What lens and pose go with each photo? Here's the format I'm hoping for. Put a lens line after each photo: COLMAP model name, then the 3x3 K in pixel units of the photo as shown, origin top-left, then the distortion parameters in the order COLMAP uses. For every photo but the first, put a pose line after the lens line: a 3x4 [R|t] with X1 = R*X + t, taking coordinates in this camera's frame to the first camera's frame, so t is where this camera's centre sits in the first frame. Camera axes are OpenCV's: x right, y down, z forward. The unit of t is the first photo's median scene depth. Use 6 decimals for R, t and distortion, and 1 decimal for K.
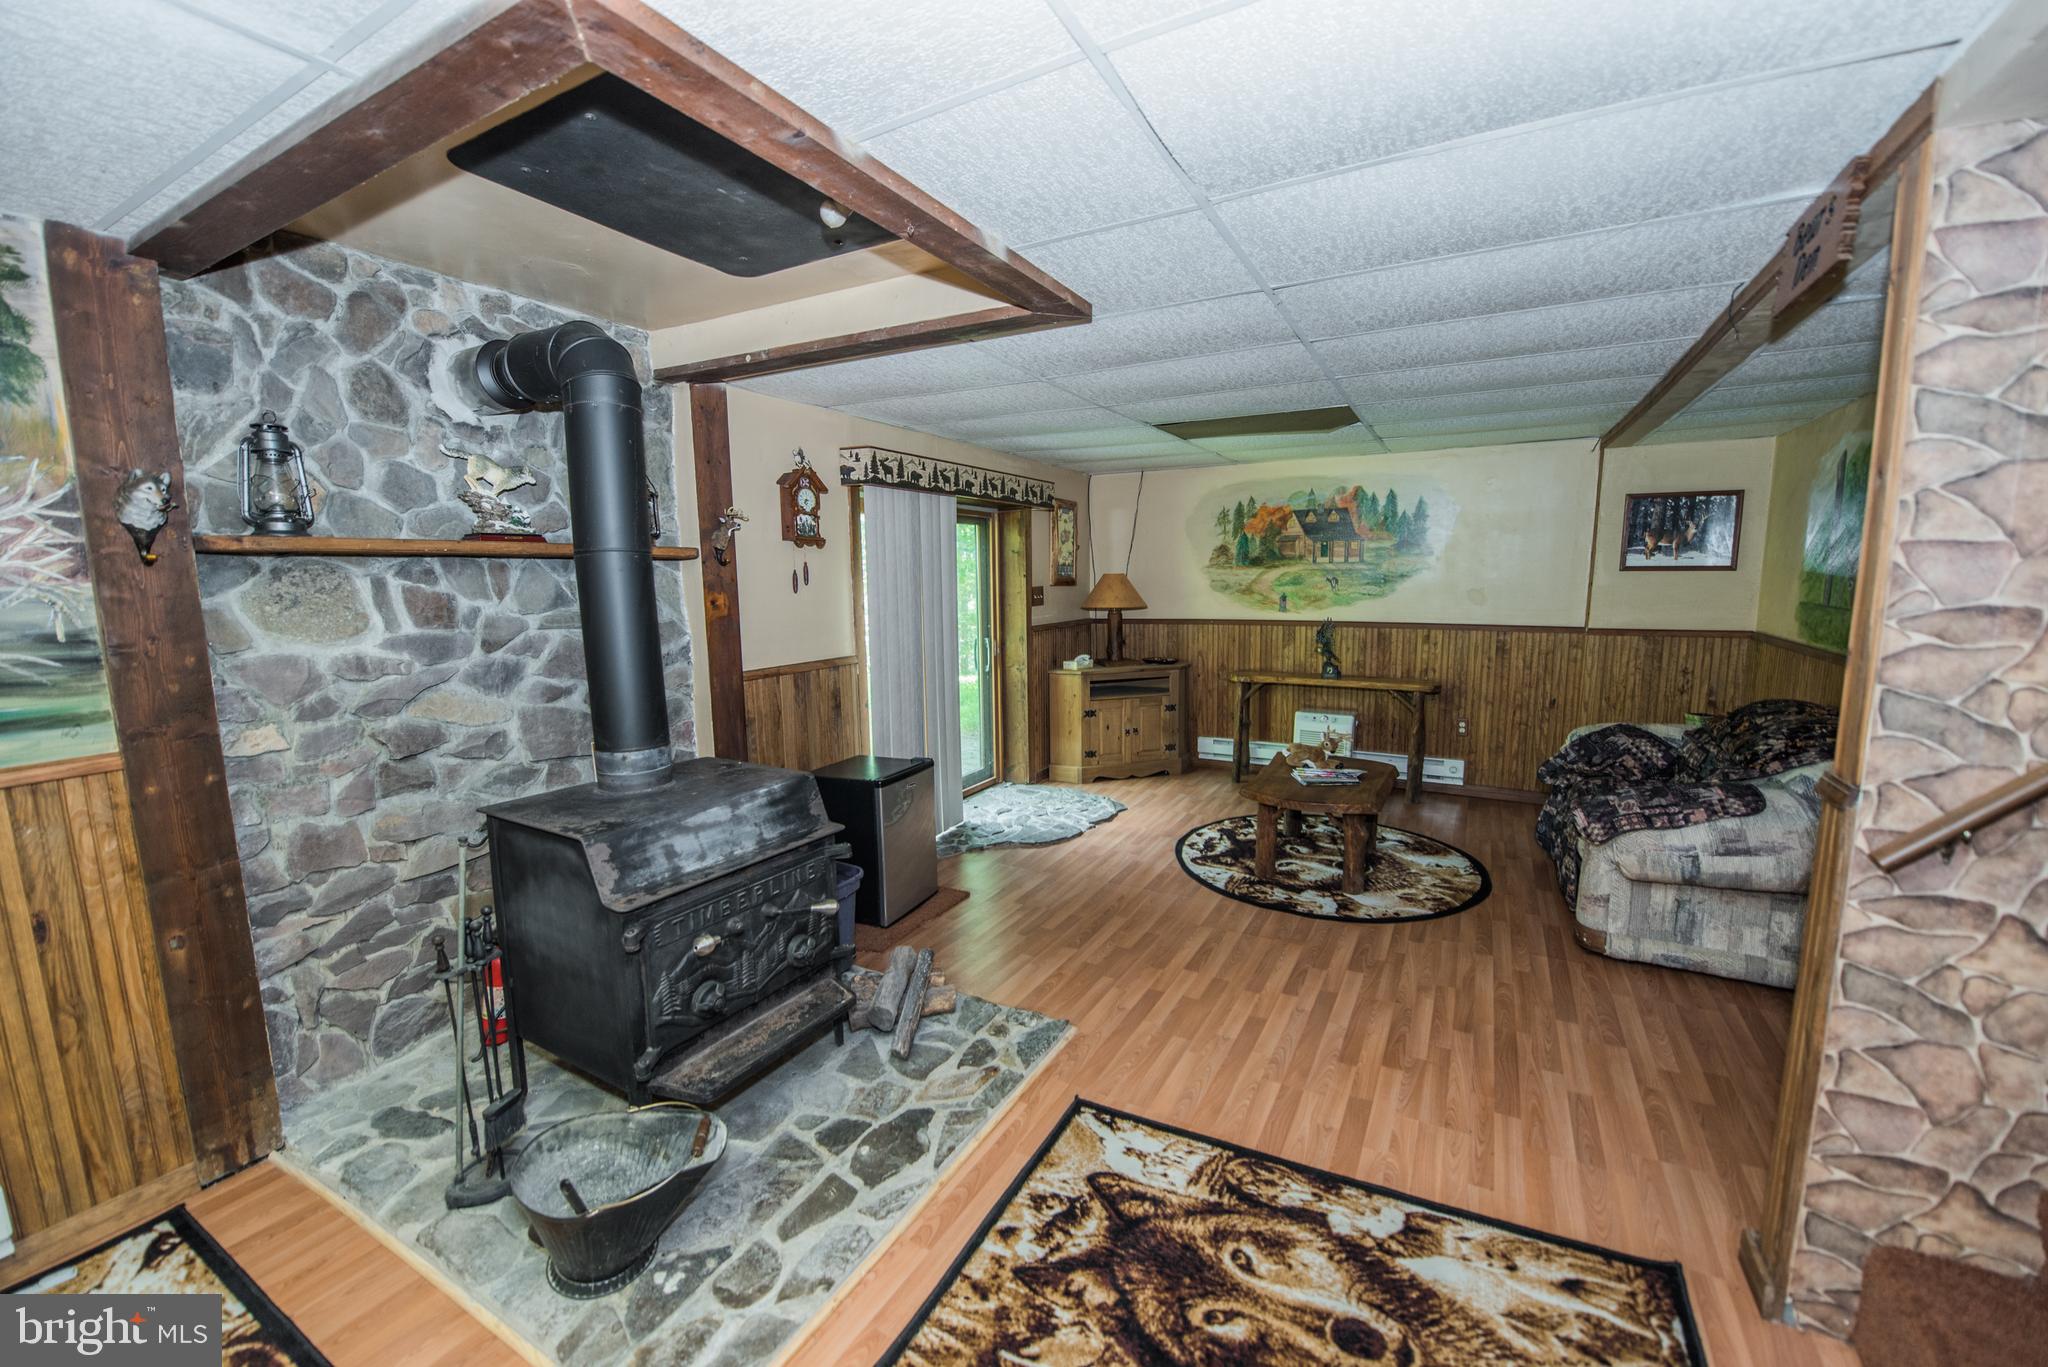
lens RADIAL K [[810.6, 0, 1027.7], [0, 810.6, 684.1], [0, 0, 1]] dist [-0.019230, -0.000418]
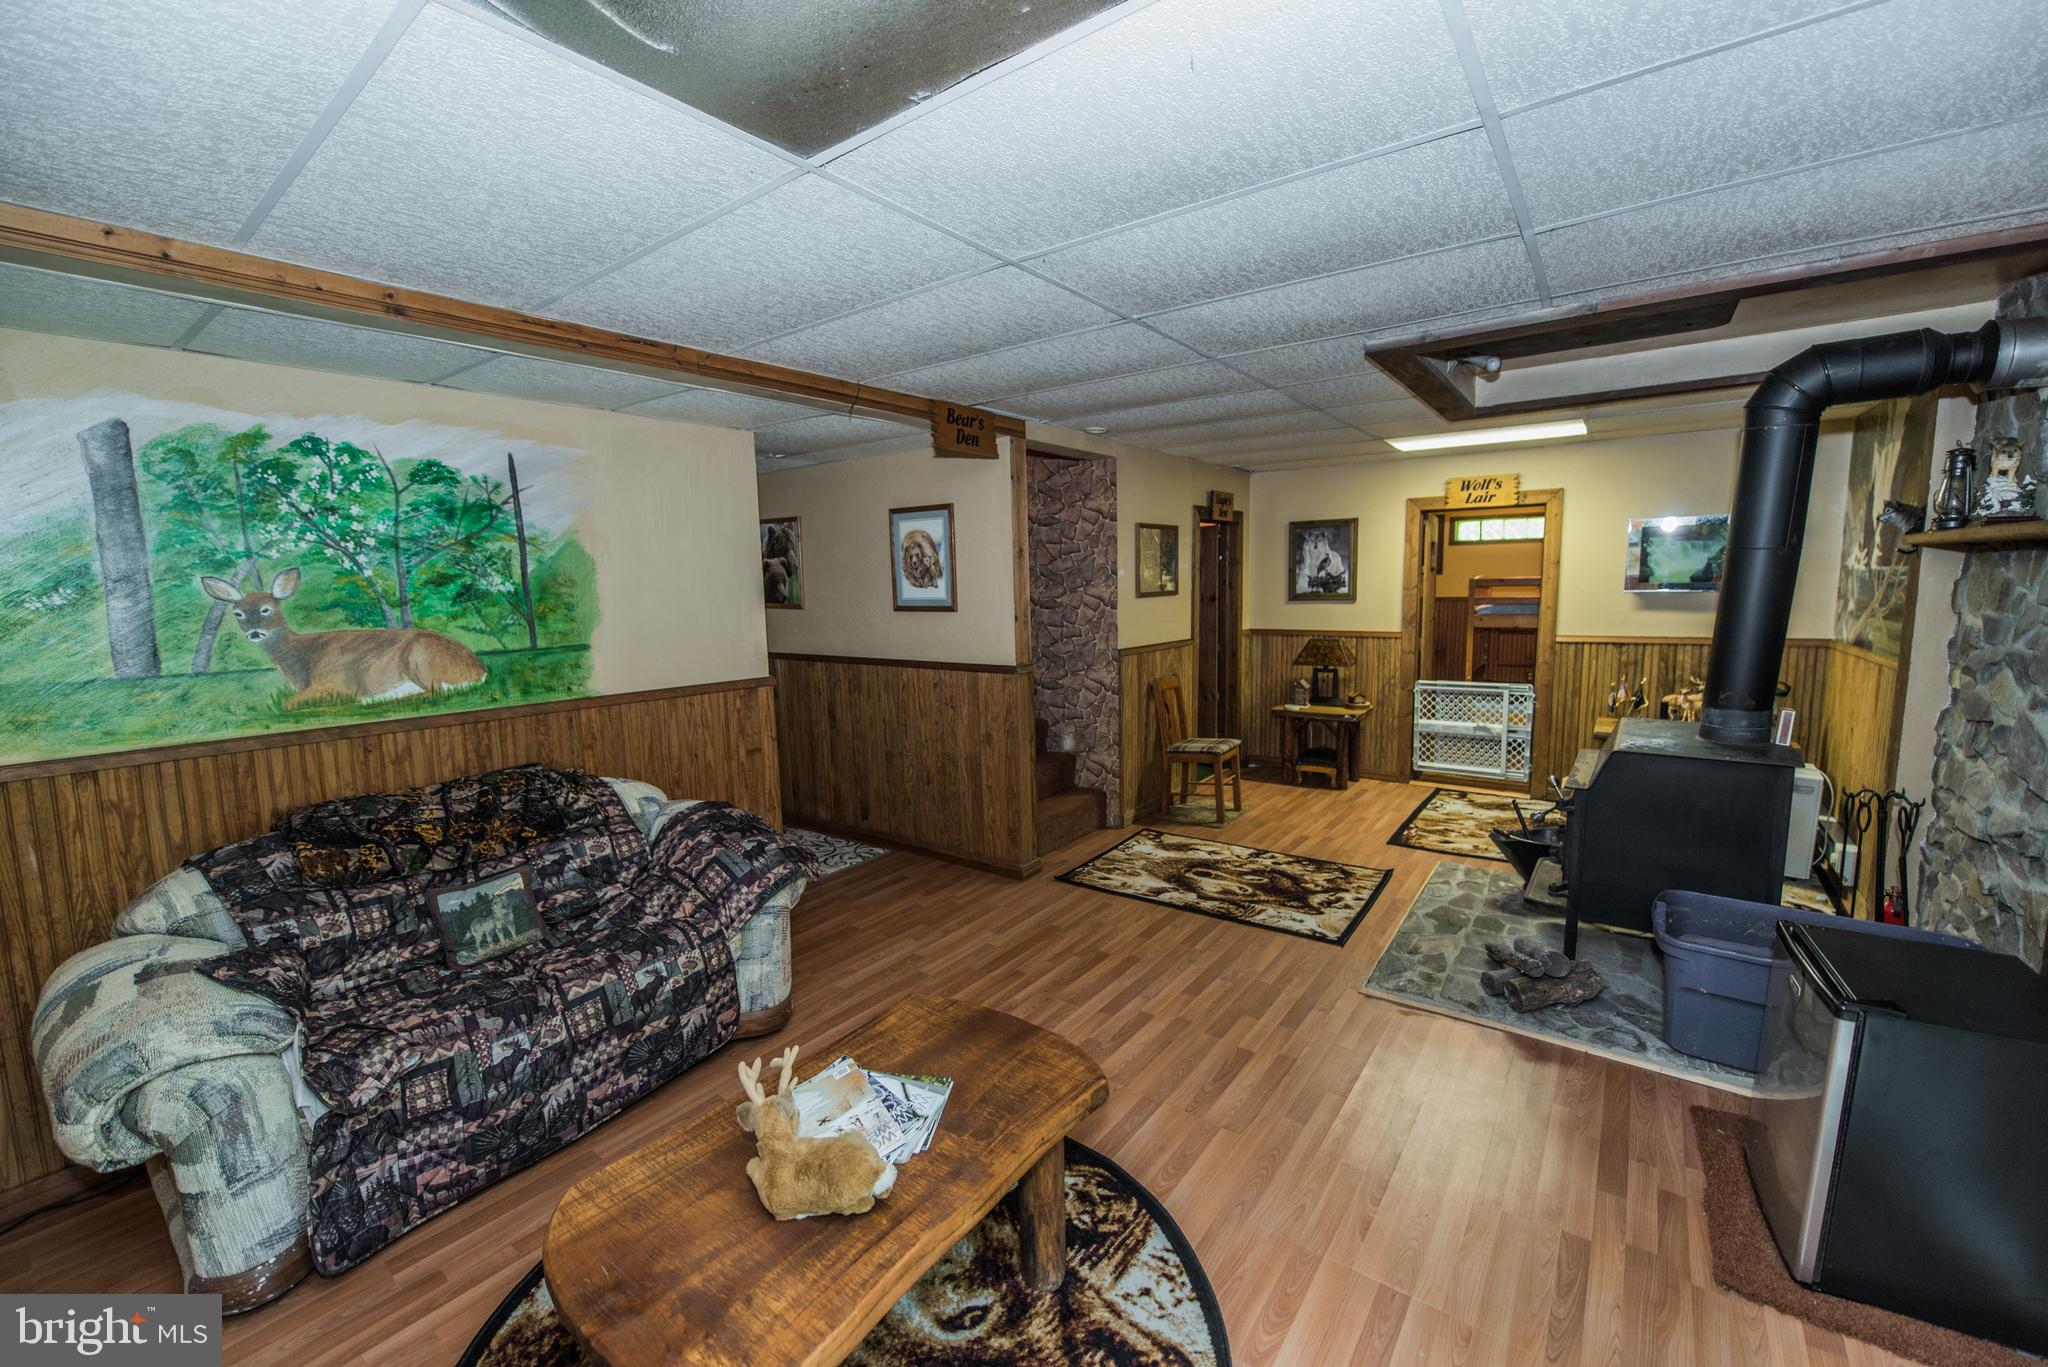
lens RADIAL K [[810.6, 0, 1027.5], [0, 810.6, 685.0], [0, 0, 1]] dist [-0.019230, -0.000418]
pose [[-0.990273, 0.016573, 0.138150, 0.490533], [0.052151, 0.964712, 0.258093, -0.393932], [-0.128997, 0.262787, -0.956192, 2.783644]]
